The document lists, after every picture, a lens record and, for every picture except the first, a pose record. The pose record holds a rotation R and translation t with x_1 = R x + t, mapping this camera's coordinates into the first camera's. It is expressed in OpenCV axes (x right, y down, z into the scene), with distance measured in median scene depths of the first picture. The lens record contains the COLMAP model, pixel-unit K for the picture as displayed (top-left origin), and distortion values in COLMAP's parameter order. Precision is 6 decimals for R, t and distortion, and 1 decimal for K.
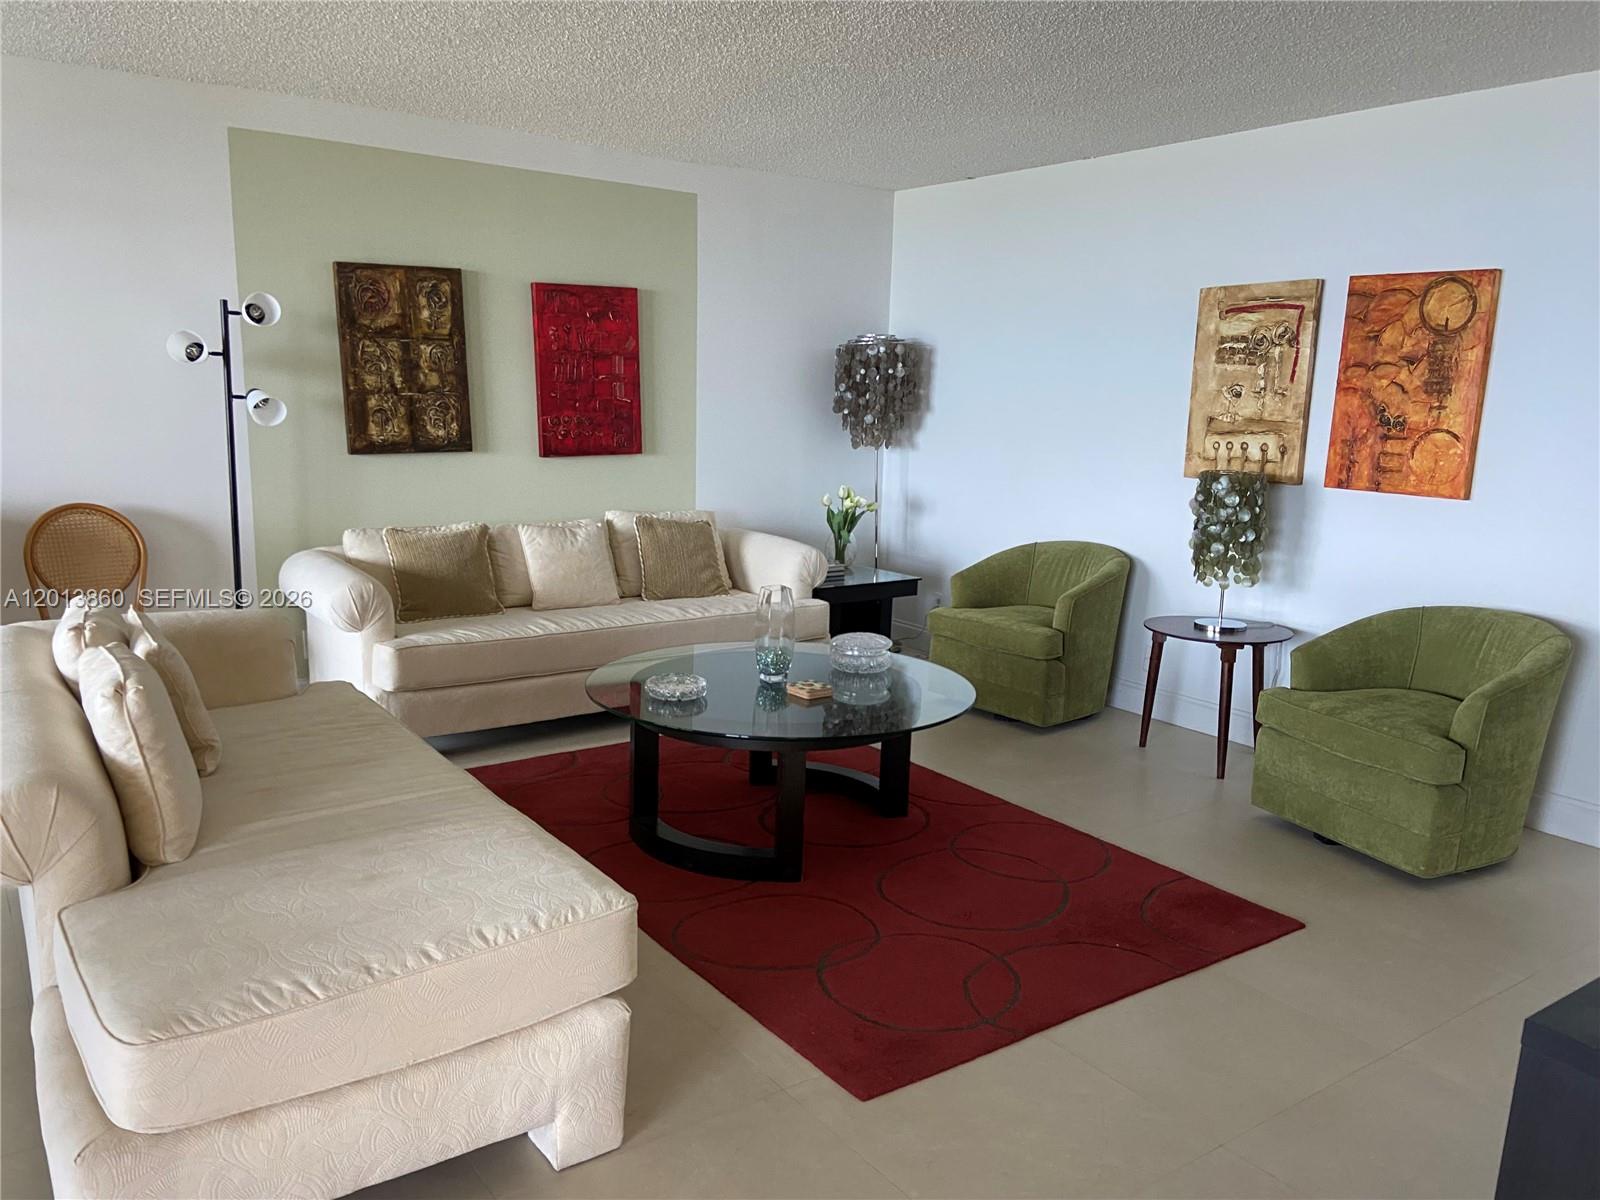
lens RADIAL K [[1216.7, 0, 811.4], [0, 1216.7, 628.2], [0, 0, 1]] dist [0.128367, -0.149748]
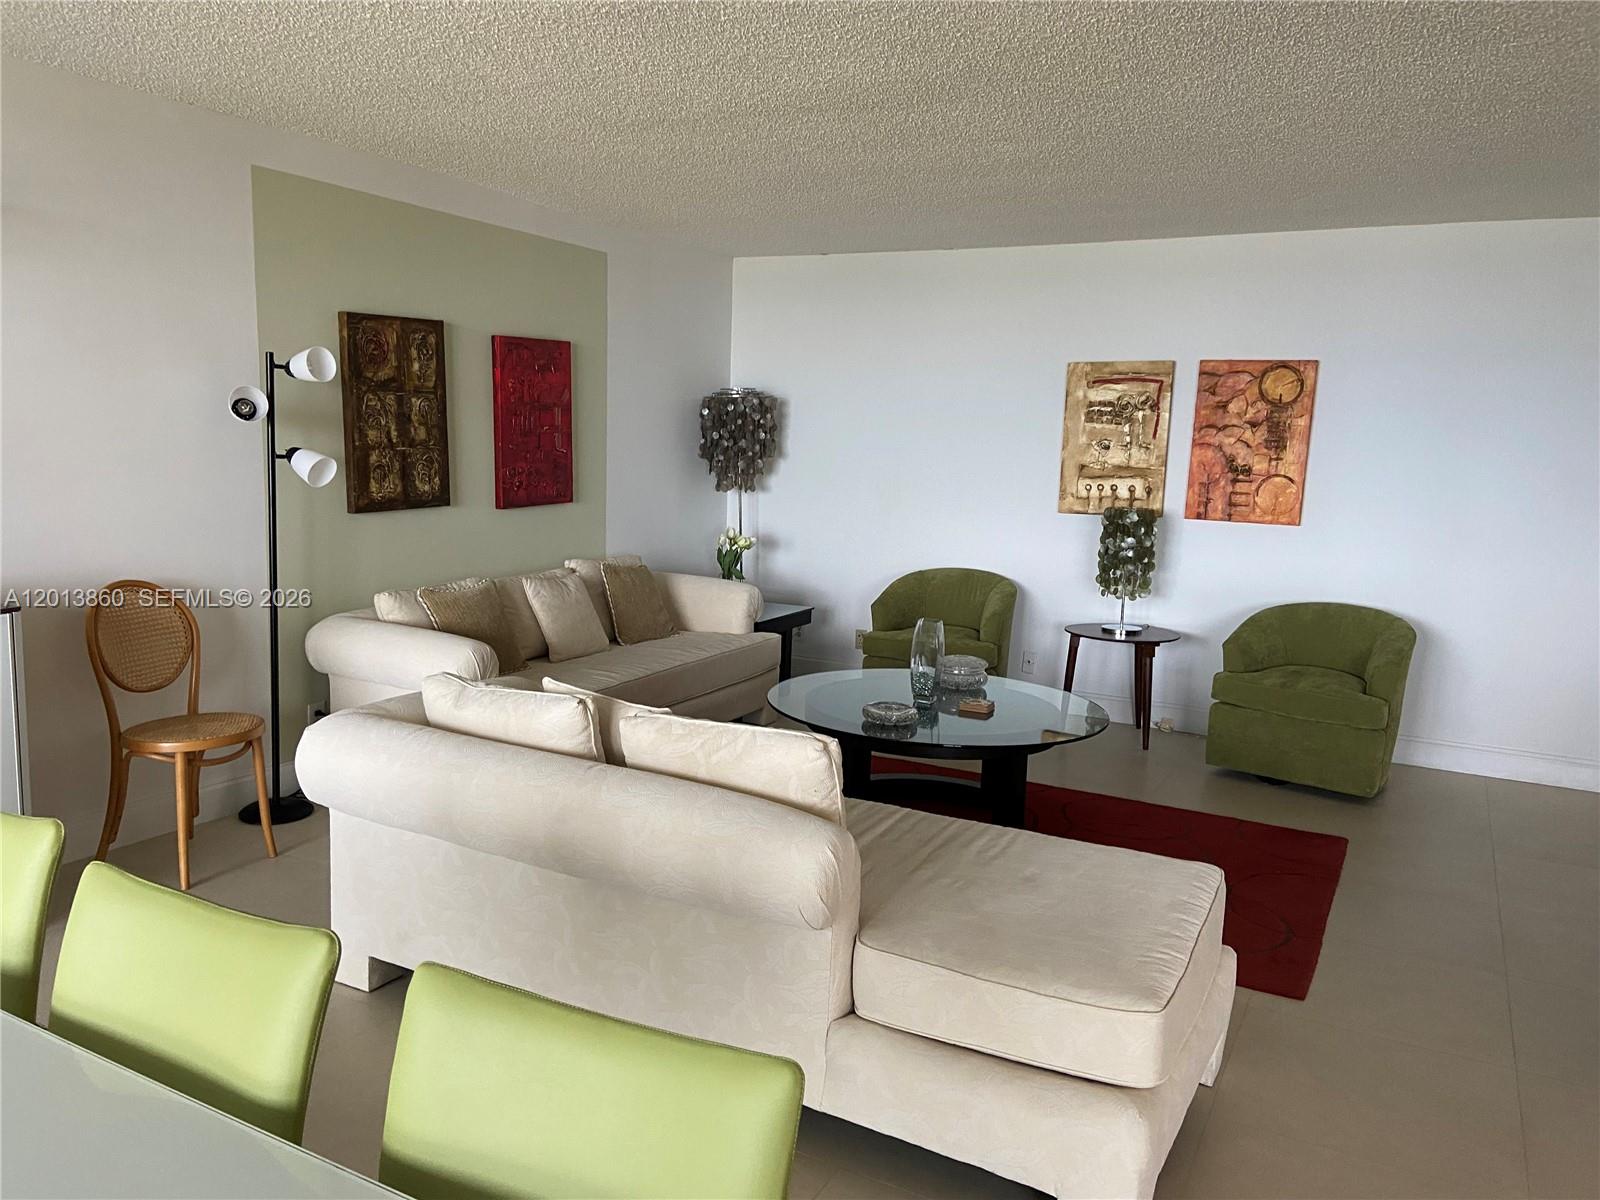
lens RADIAL K [[1216.7, 0, 795.1], [0, 1216.7, 621.0], [0, 0, 1]] dist [0.128367, -0.149748]
pose [[0.897501, -0.066438, 0.435980, -0.512888], [0.077832, 0.996932, -0.008304, -0.026327], [-0.434091, 0.041387, 0.899918, 0.012617]]
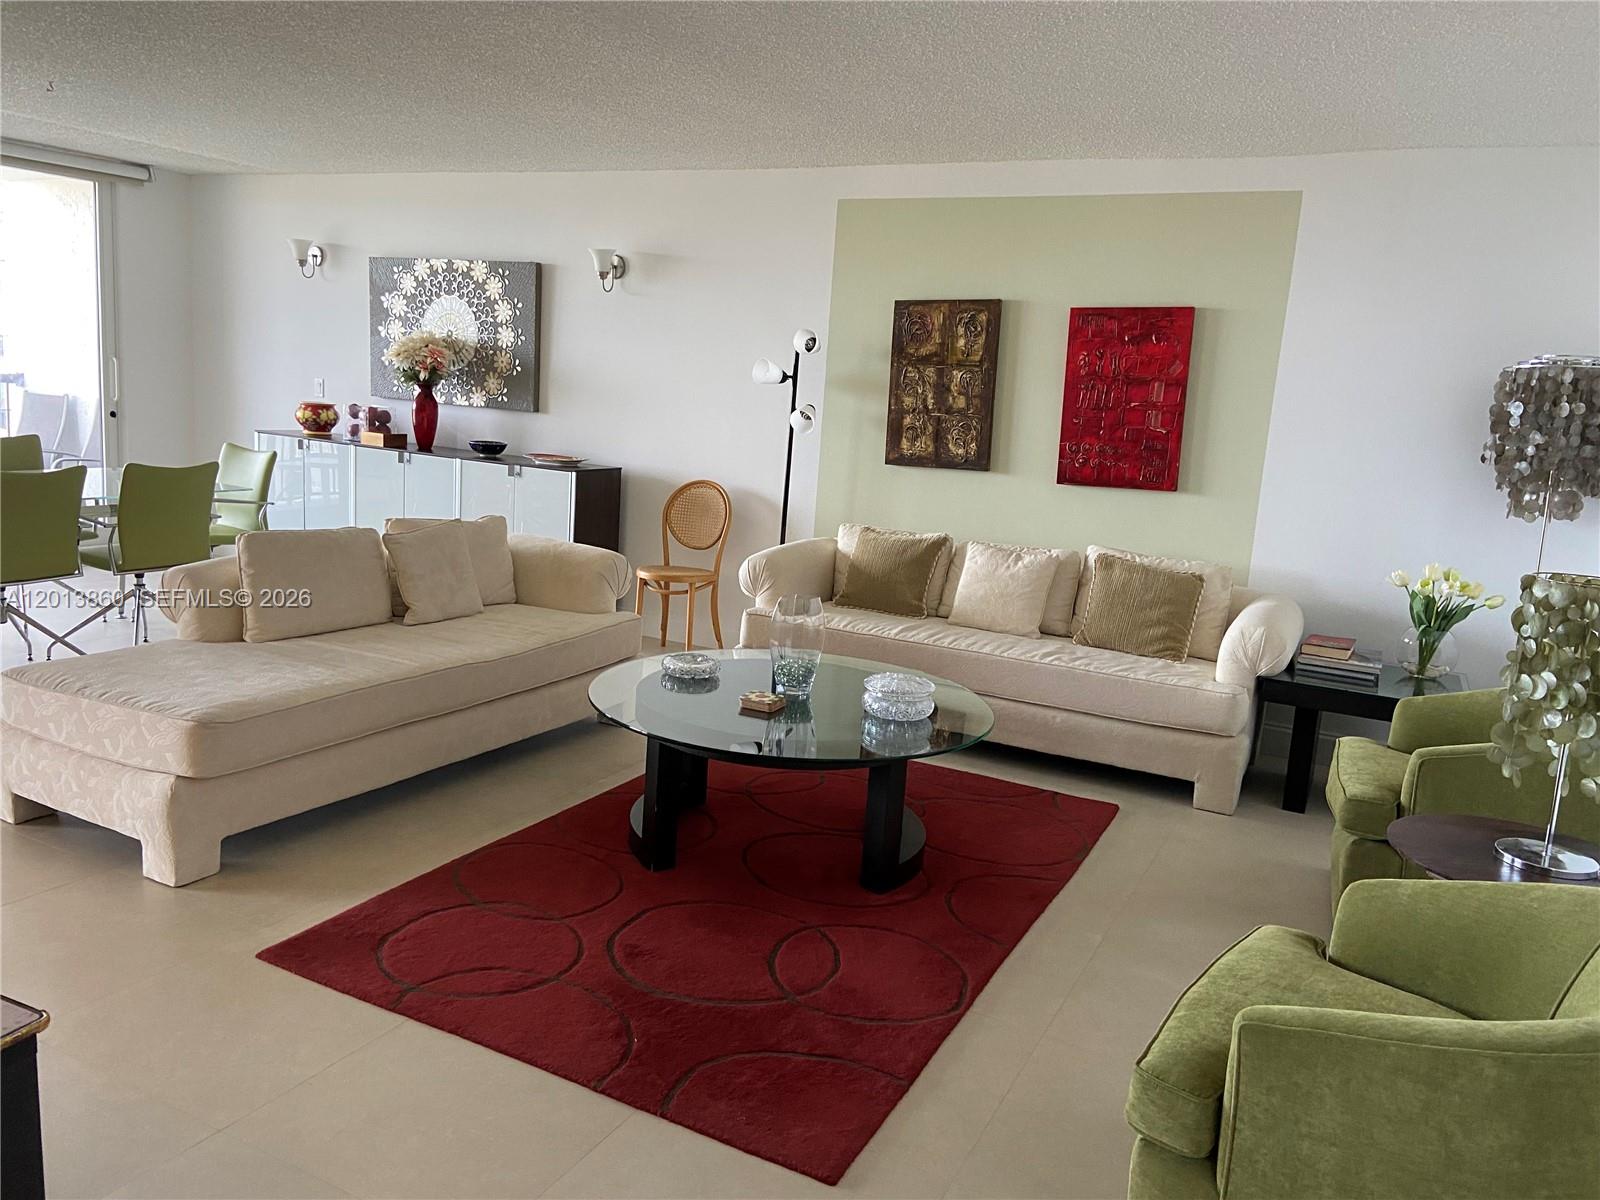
lens RADIAL K [[1216.7, 0, 795.4], [0, 1216.7, 585.3], [0, 0, 1]] dist [0.128367, -0.149748]
pose [[0.442379, 0.145938, -0.884875, 0.649549], [-0.227784, 0.972599, 0.046529, -0.067591], [0.867419, 0.180977, 0.463500, 0.441100]]
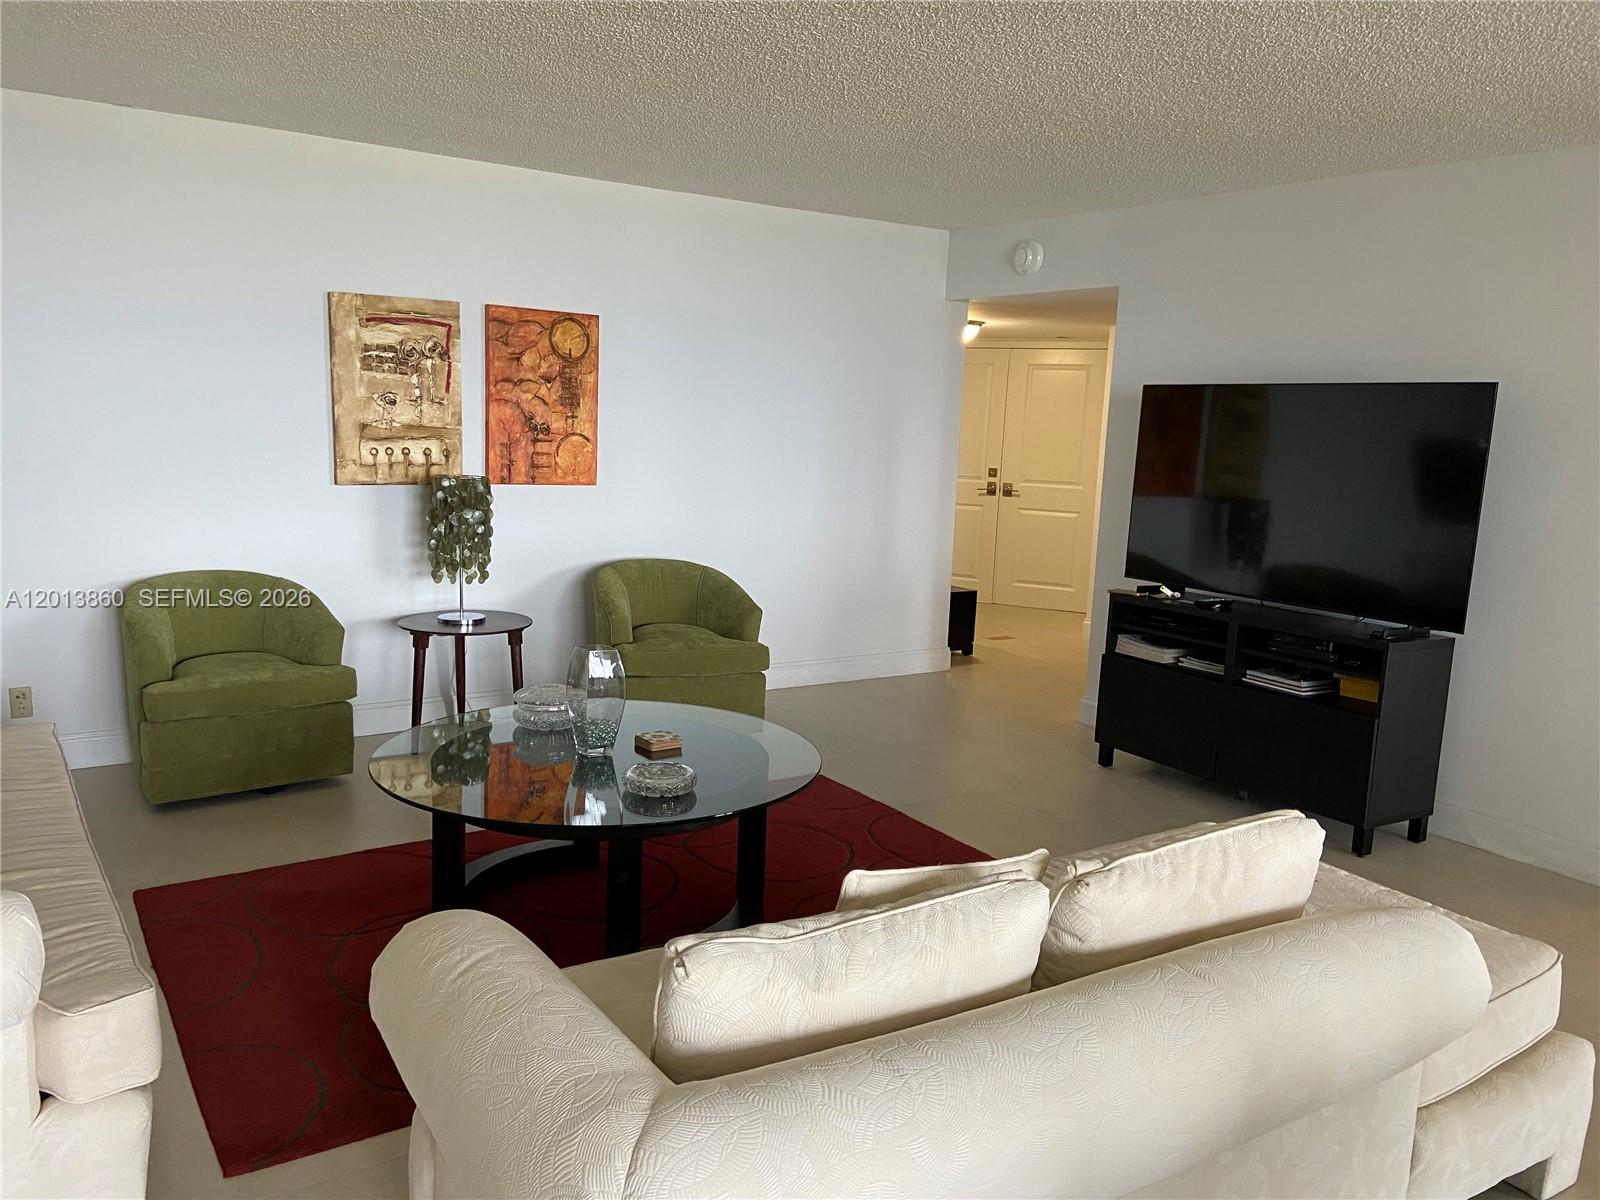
lens RADIAL K [[1216.7, 0, 802.7], [0, 1216.7, 615.5], [0, 0, 1]] dist [0.128367, -0.149748]
pose [[0.022874, -0.201447, 0.979232, -0.710372], [0.151250, 0.968911, 0.195791, -0.169600], [-0.988231, 0.143631, 0.052632, 0.644075]]
